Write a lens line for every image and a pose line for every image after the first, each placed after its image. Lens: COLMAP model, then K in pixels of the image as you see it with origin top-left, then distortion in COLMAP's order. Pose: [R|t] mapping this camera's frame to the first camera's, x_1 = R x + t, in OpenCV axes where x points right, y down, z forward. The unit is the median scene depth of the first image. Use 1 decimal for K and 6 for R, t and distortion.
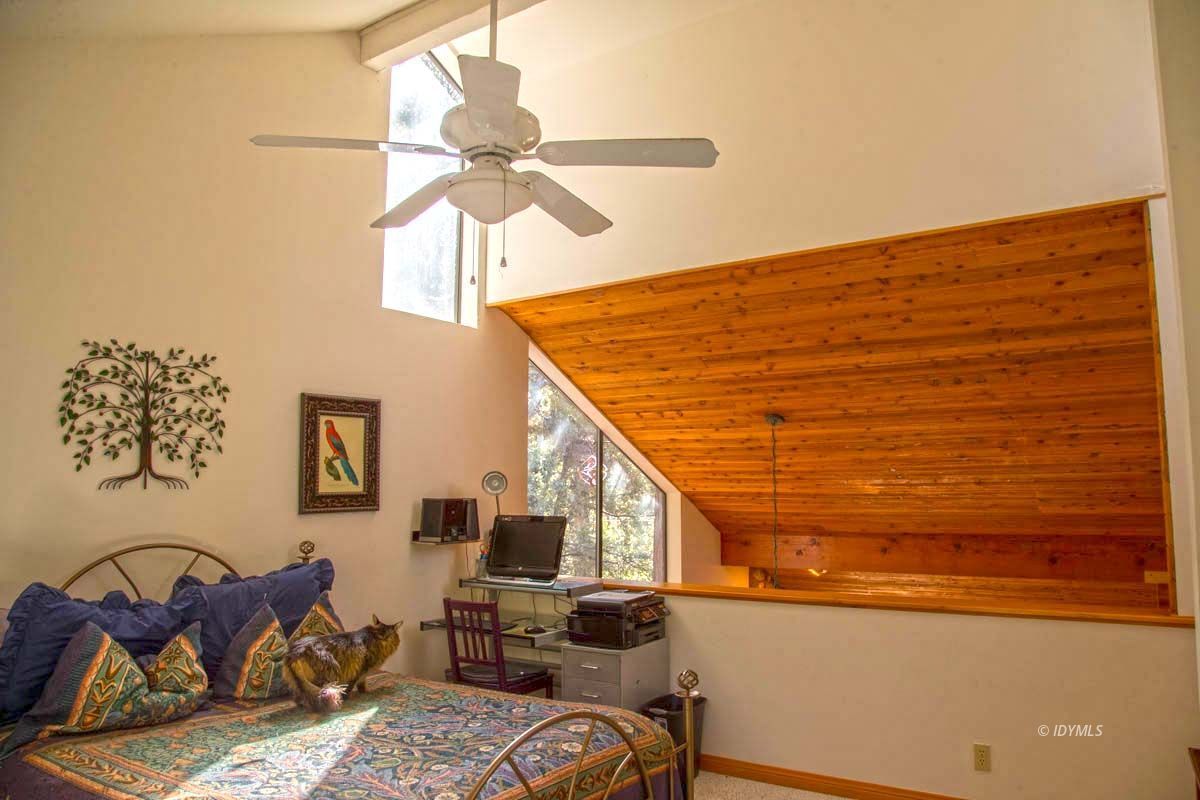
lens RADIAL K [[821.2, 0, 606.4], [0, 821.2, 408.1], [0, 0, 1]] dist [-0.129309, 0.075443]
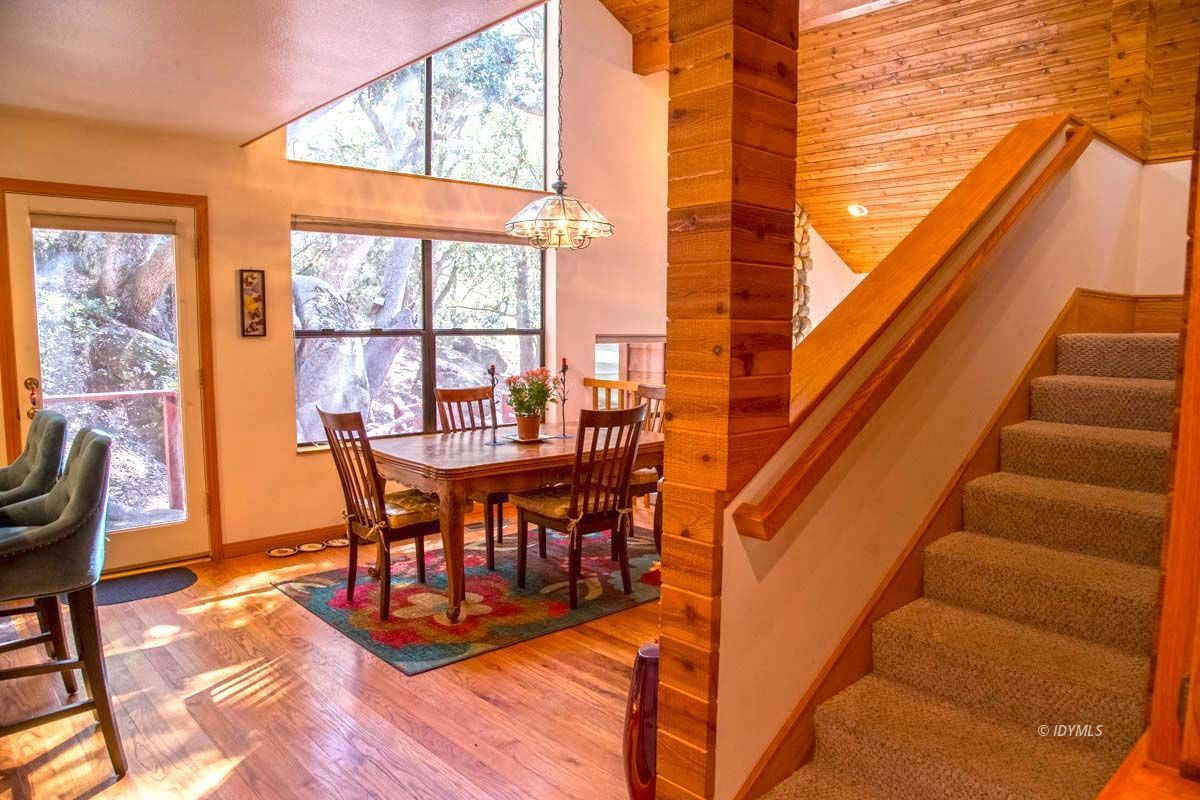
lens RADIAL K [[821.2, 0, 606.4], [0, 821.2, 408.1], [0, 0, 1]] dist [-0.129309, 0.075443]
pose [[0.971912, 0.031599, -0.233214, 0.730798], [0.016482, 0.979373, 0.201386, 0.833630], [0.234767, -0.199574, 0.951344, 0.237236]]
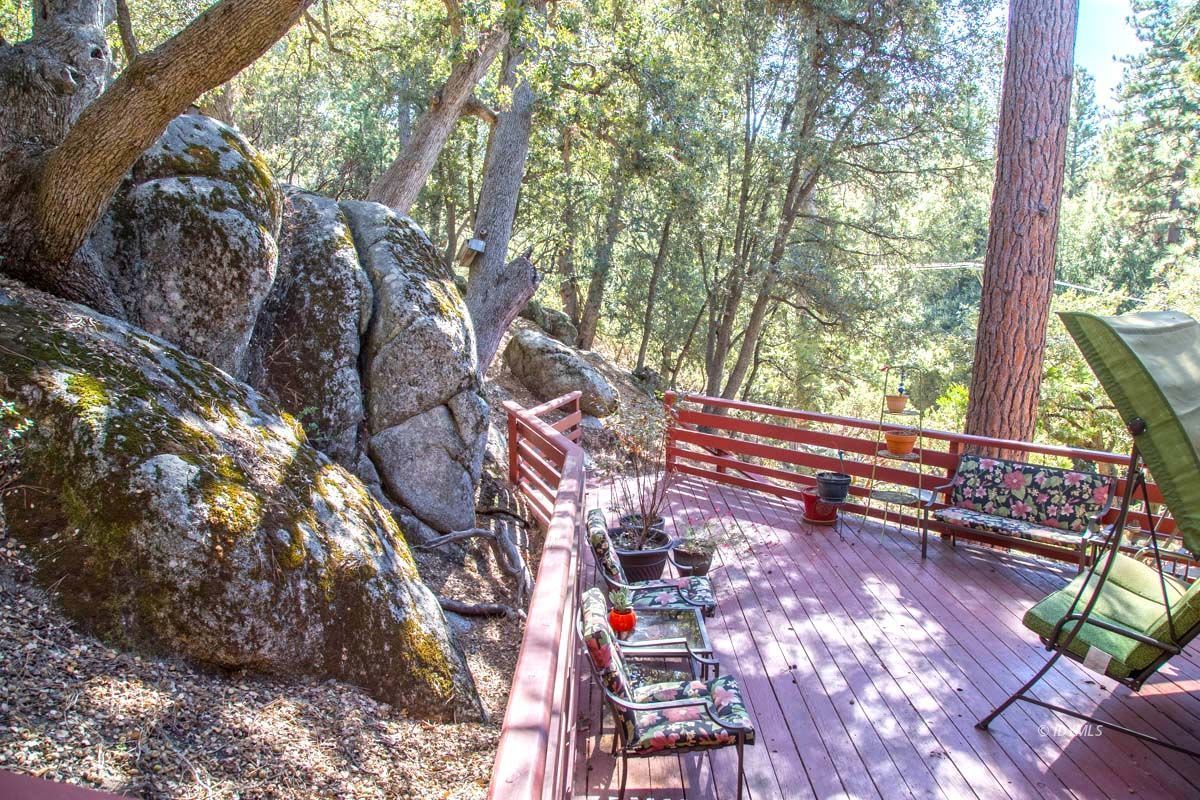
lens RADIAL K [[821.2, 0, 606.4], [0, 821.2, 408.1], [0, 0, 1]] dist [-0.129309, 0.075443]
pose [[0.973321, 0.047363, -0.224508, -0.354344], [0.010424, 0.968326, 0.249470, 0.969594], [0.229213, -0.245155, 0.941998, 1.518081]]
